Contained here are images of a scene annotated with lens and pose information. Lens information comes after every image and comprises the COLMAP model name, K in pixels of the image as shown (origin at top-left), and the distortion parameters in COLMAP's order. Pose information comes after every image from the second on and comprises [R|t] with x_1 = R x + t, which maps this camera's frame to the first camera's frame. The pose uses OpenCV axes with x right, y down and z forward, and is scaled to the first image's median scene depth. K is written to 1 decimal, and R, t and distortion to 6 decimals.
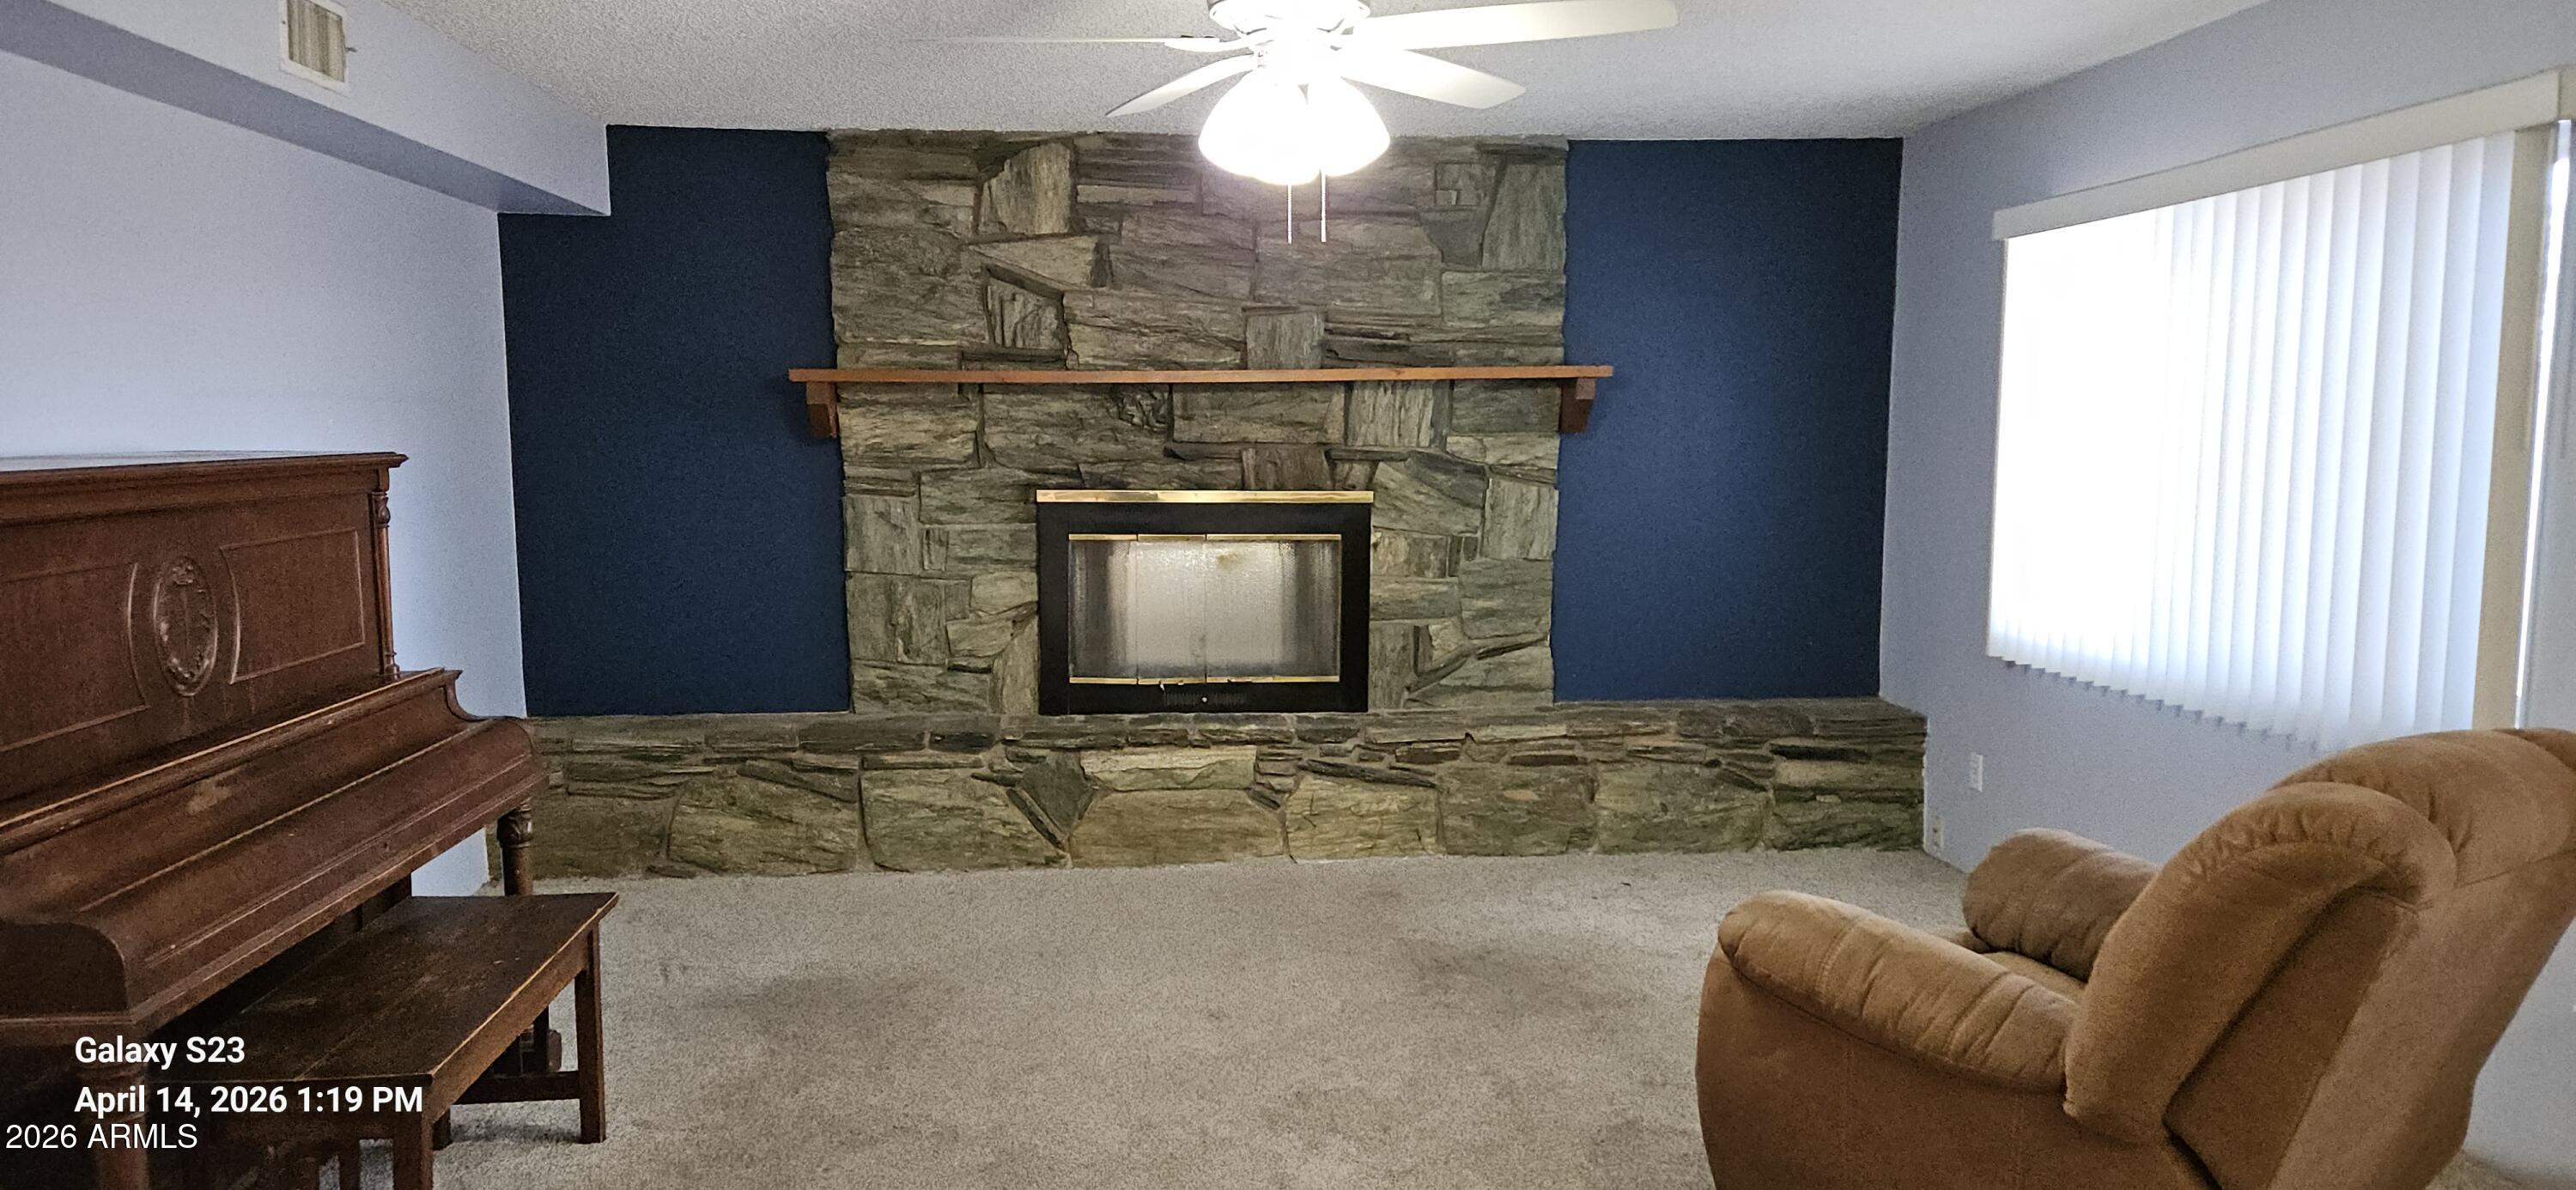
lens RADIAL K [[1680.5, 0, 1286.9], [0, 1680.5, 615.7], [0, 0, 1]] dist [0.055277, 0.001052]
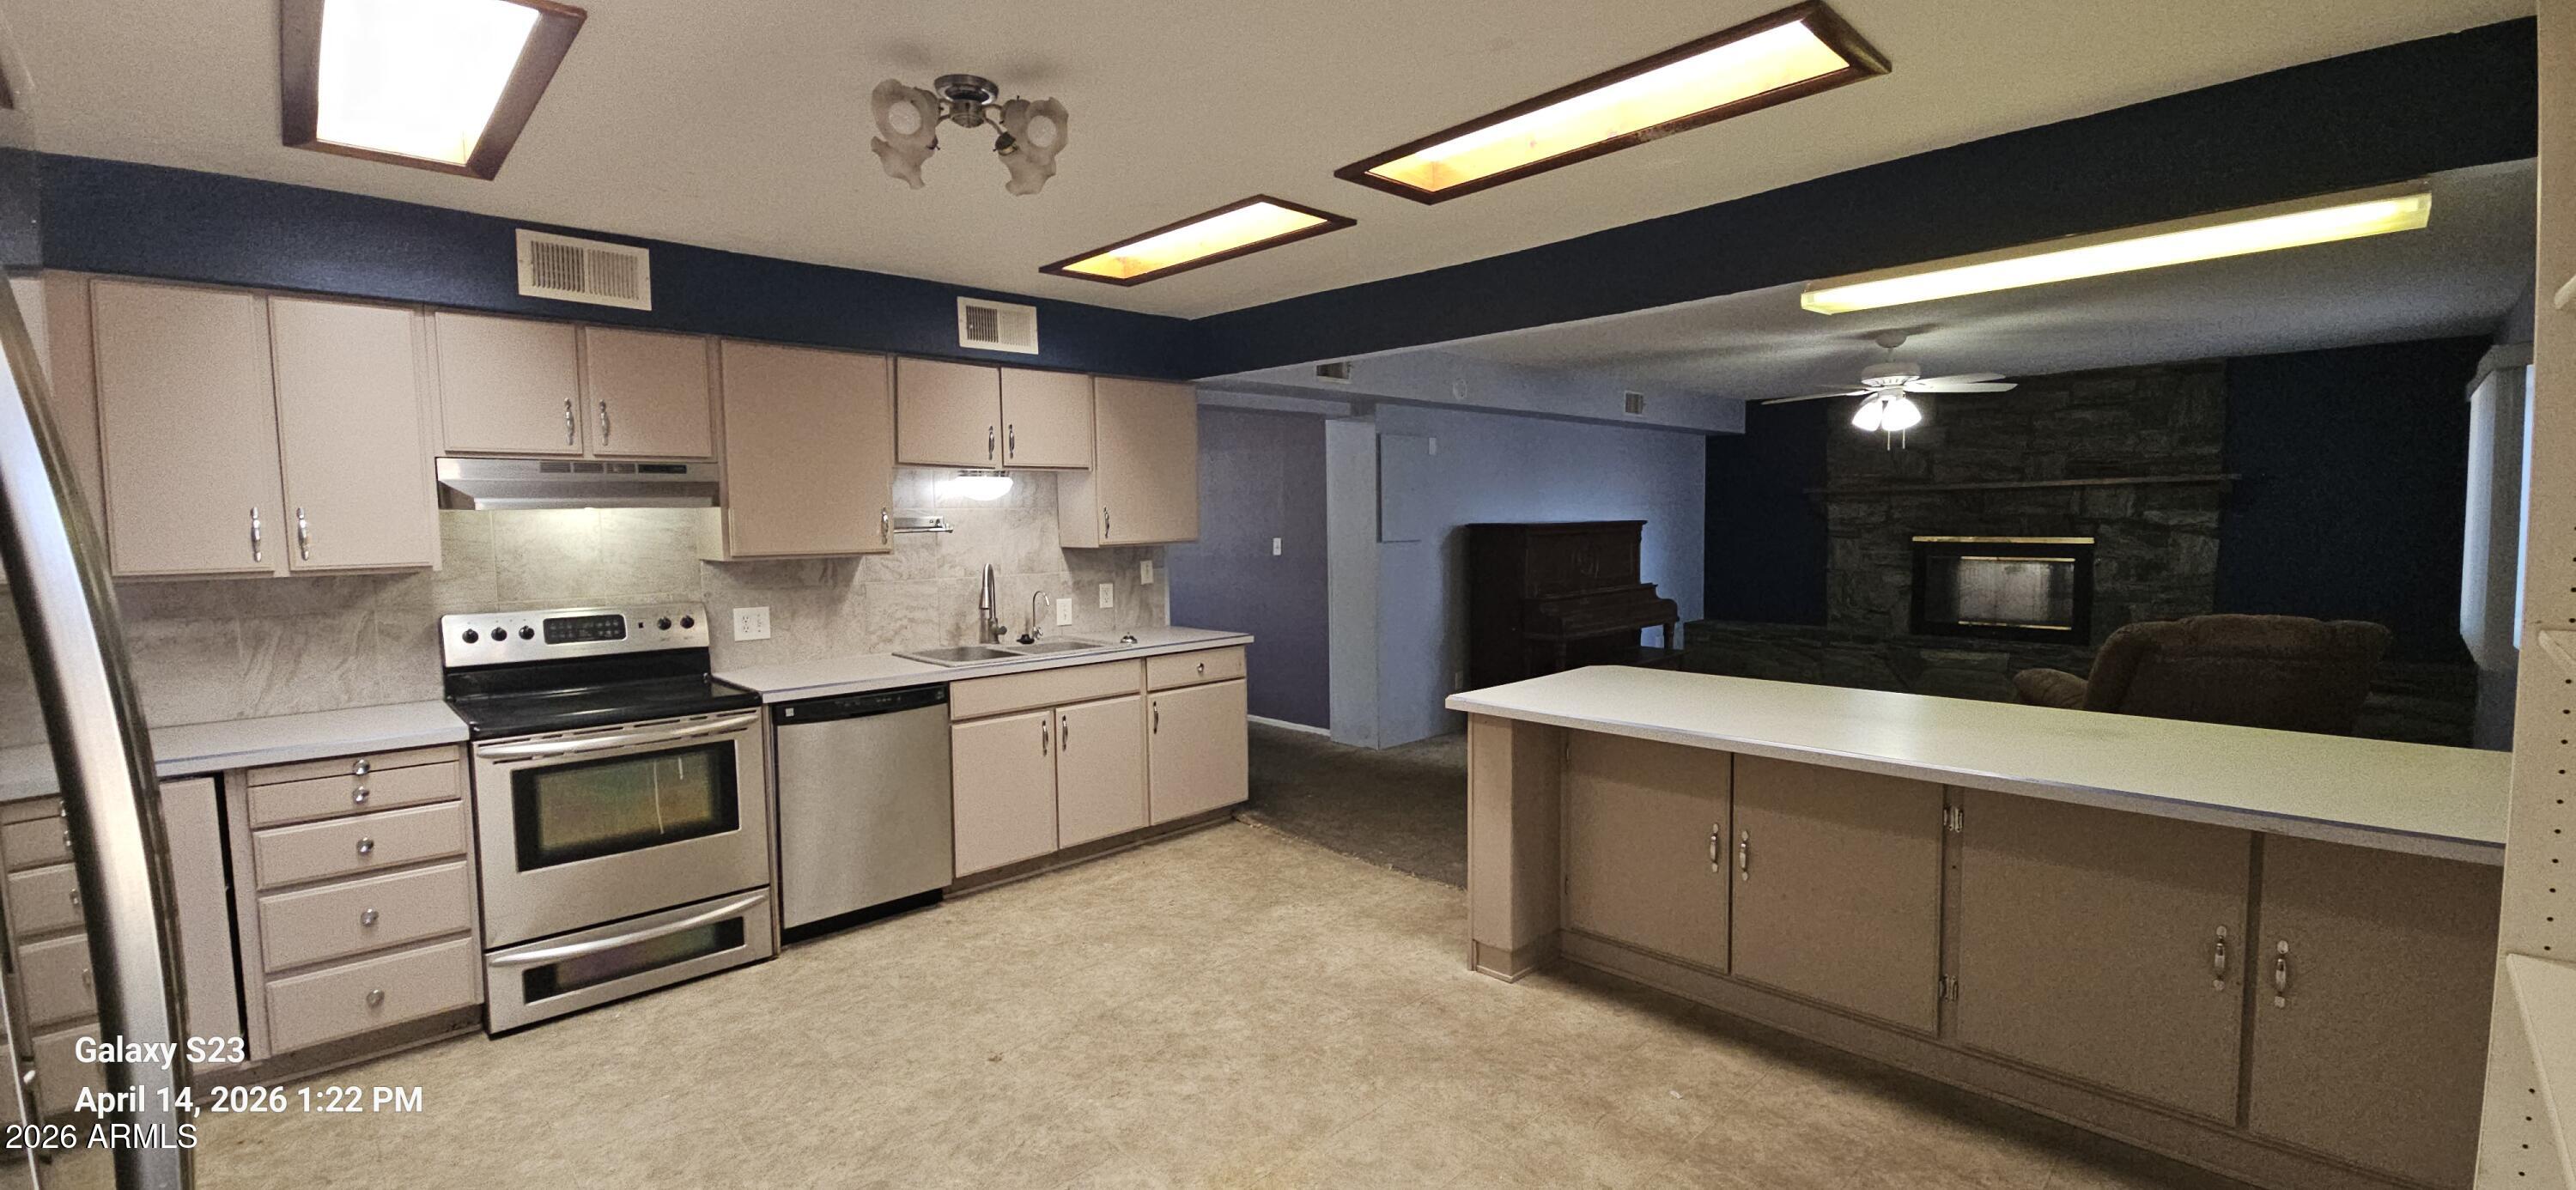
lens RADIAL K [[1046.2, 0, 1289.7], [0, 1046.2, 595.5], [0, 0, 1]] dist [0.001022, 0.000018]
pose [[0.620143, 0.050913, -0.782835, 0.451032], [-0.076871, 0.997033, 0.003948, 0.067078], [0.780714, 0.057729, 0.622217, -0.564069]]
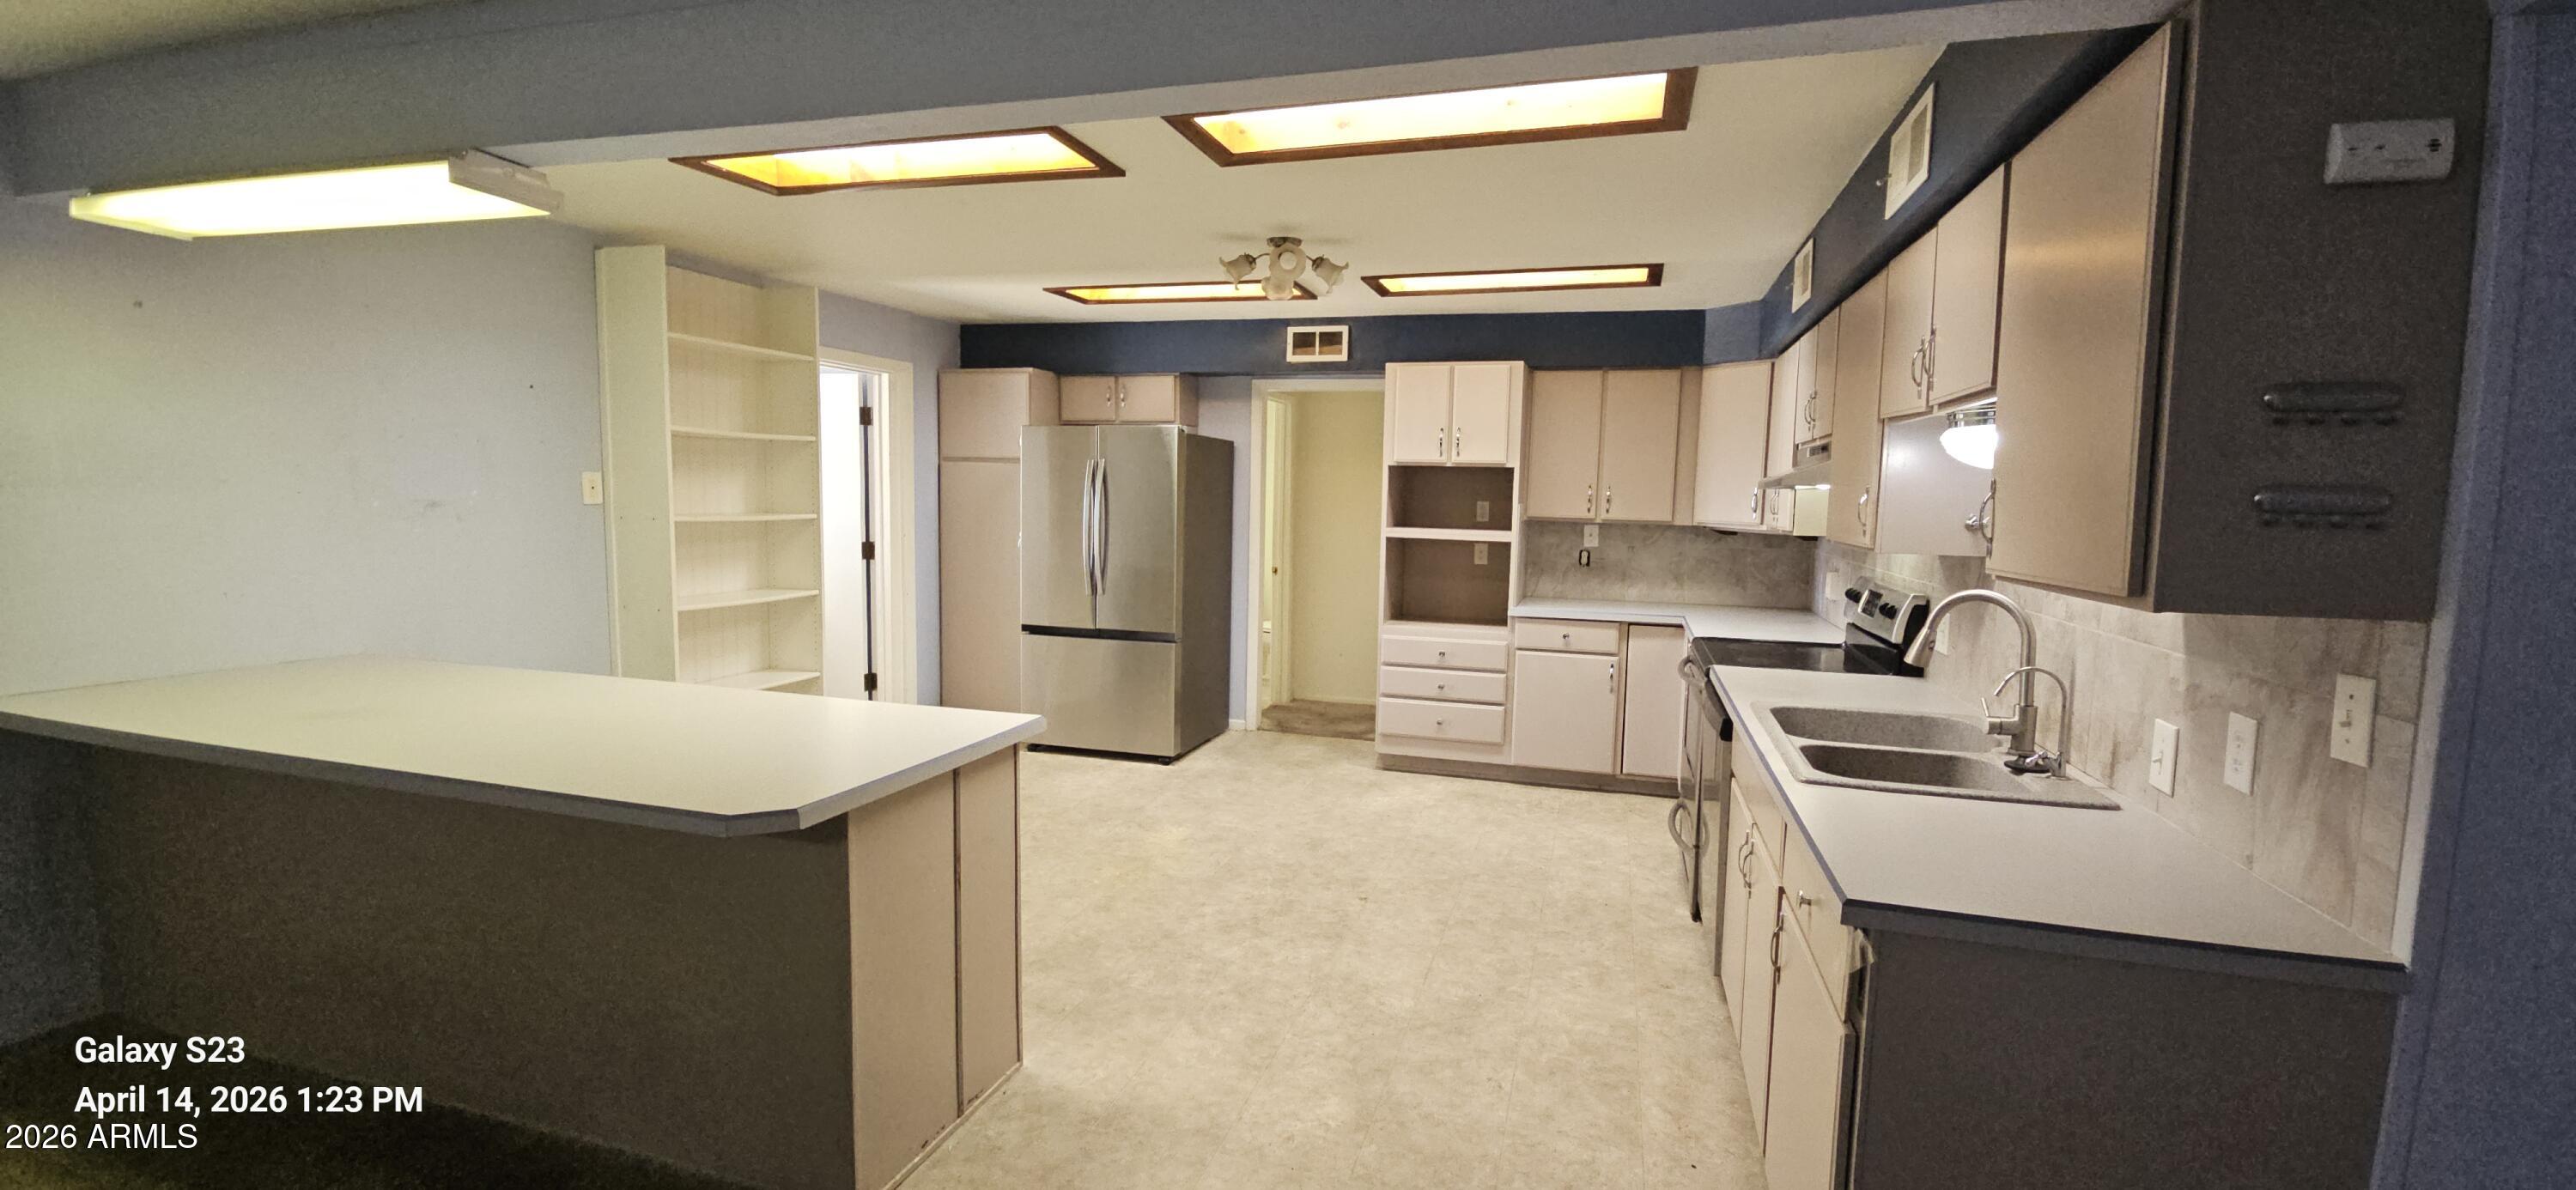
lens RADIAL K [[1046.2, 0, 1300.7], [0, 1046.2, 585.7], [0, 0, 1]] dist [0.001022, 0.000018]
pose [[-0.927441, -0.054565, 0.369968, -0.455503], [0.021534, 0.979865, 0.198498, -0.061622], [-0.373349, 0.192062, -0.907591, 0.518324]]
